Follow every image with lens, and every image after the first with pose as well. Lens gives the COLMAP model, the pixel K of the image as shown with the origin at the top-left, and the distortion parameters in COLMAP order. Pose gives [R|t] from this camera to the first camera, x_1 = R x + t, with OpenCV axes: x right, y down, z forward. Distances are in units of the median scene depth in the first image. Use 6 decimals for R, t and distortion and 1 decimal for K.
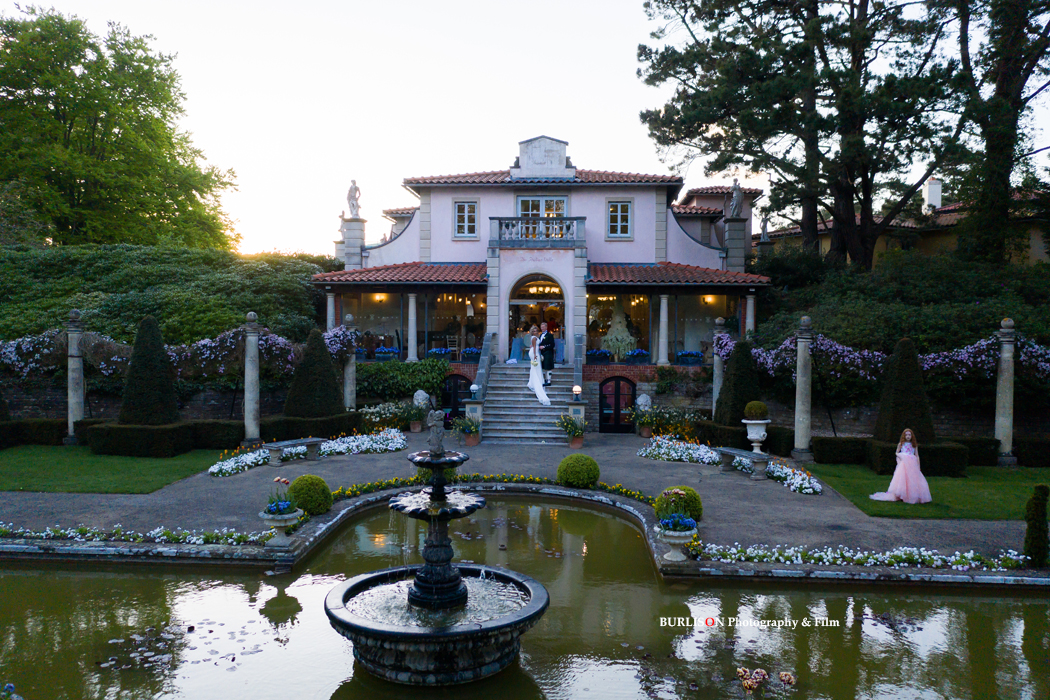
lens RADIAL K [[856.3, 0, 524.0], [0, 856.3, 348.4], [0, 0, 1]] dist [-0.007552, 0.021042]
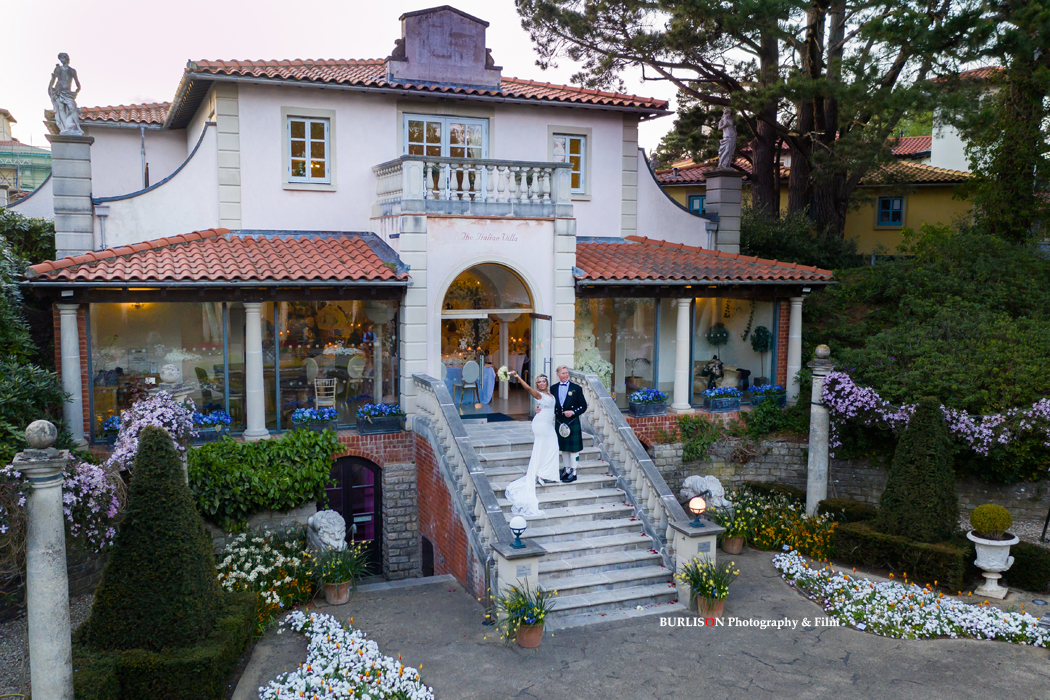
lens RADIAL K [[988.1, 0, 562.4], [0, 988.1, 368.7], [0, 0, 1]] dist [-0.005141, 0.000000]
pose [[0.885127, -0.050383, 0.462613, -0.265626], [0.008466, 0.995700, 0.092244, -0.085303], [-0.465272, -0.077732, 0.881748, 0.449891]]
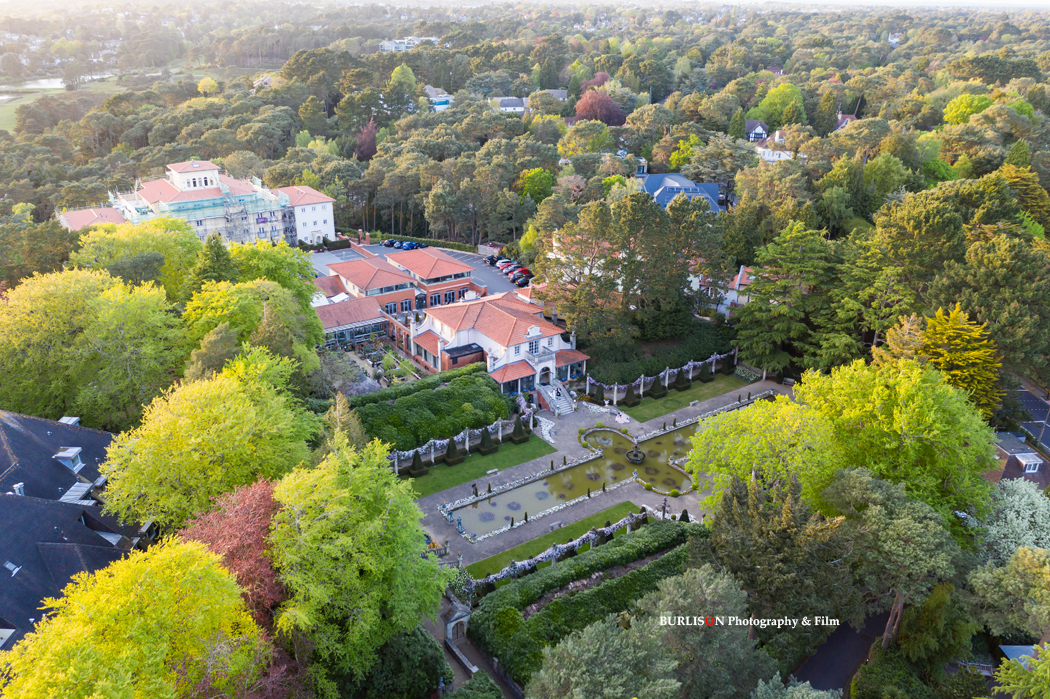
lens RADIAL K [[856.3, 0, 522.8], [0, 856.3, 341.7], [0, 0, 1]] dist [-0.007552, 0.021042]
pose [[0.792579, -0.238324, 0.561266, -2.605560], [0.016803, 0.928644, 0.370591, -1.913894], [-0.609537, -0.284292, 0.740029, -2.167456]]
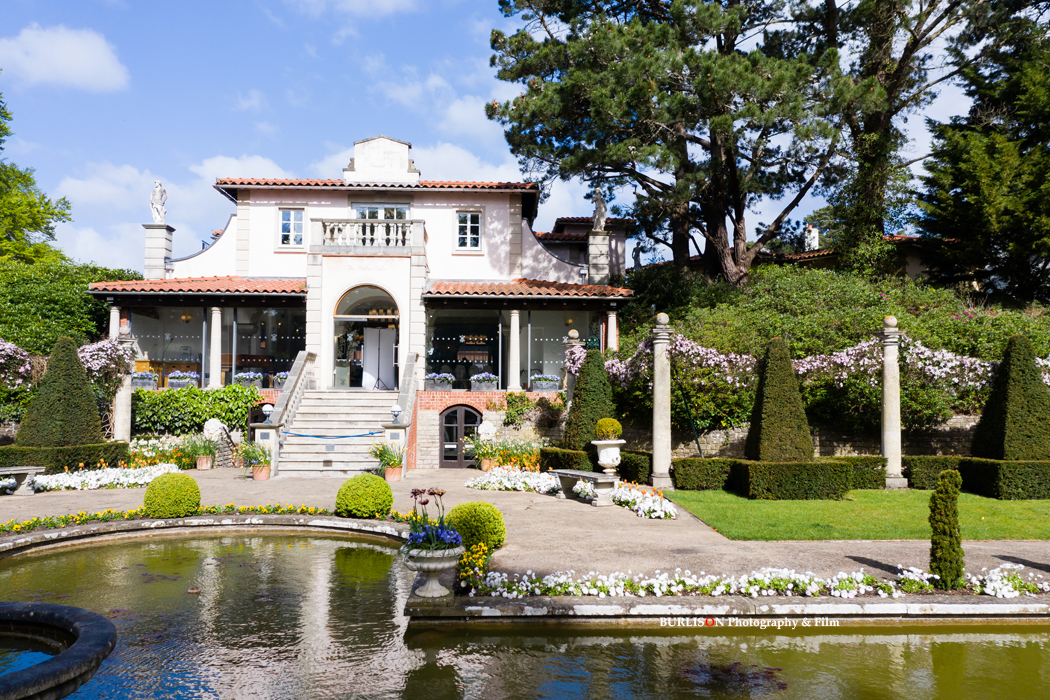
lens RADIAL K [[856.3, 0, 529.0], [0, 856.3, 352.1], [0, 0, 1]] dist [-0.007552, 0.021042]
pose [[0.992917, 0.002555, 0.118785, 0.081841], [0.007123, 0.996690, -0.080982, 0.054514], [-0.118598, 0.081254, 0.989612, 0.155745]]
